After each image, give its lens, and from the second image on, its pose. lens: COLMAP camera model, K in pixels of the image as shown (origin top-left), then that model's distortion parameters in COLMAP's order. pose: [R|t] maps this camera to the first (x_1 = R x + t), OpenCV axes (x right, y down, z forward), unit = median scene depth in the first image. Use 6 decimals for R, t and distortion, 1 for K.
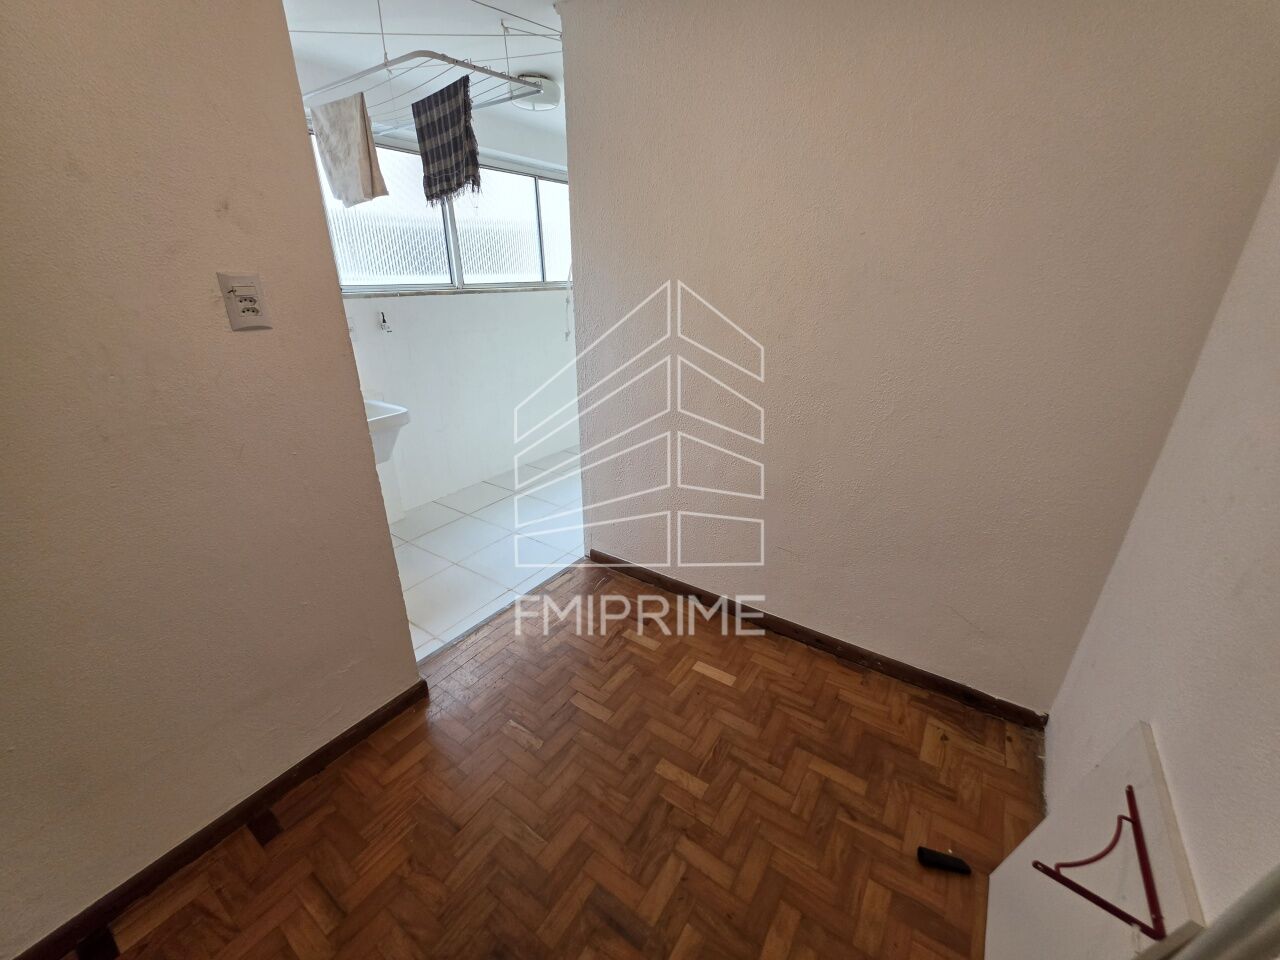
lens RADIAL K [[518.8, 0, 638.1], [0, 518.8, 484.3], [0, 0, 1]] dist [-0.000737, 0.000219]
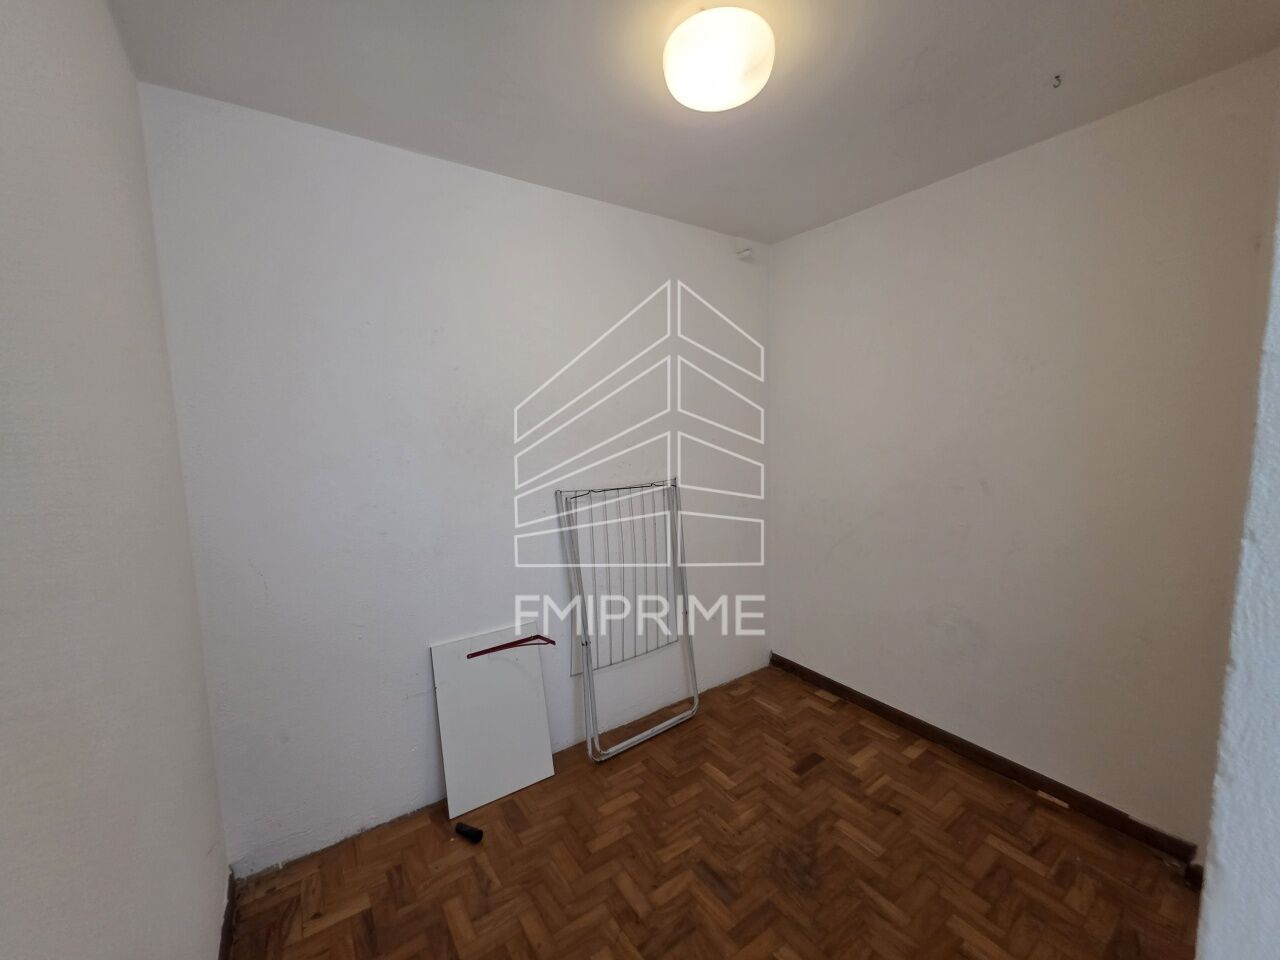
lens RADIAL K [[518.8, 0, 638.1], [0, 518.8, 484.3], [0, 0, 1]] dist [-0.000737, 0.000219]
pose [[-0.938431, -0.022121, 0.344757, -0.255497], [0.148072, 0.875877, 0.459253, -0.585074], [-0.312124, 0.482026, -0.818675, 1.472134]]
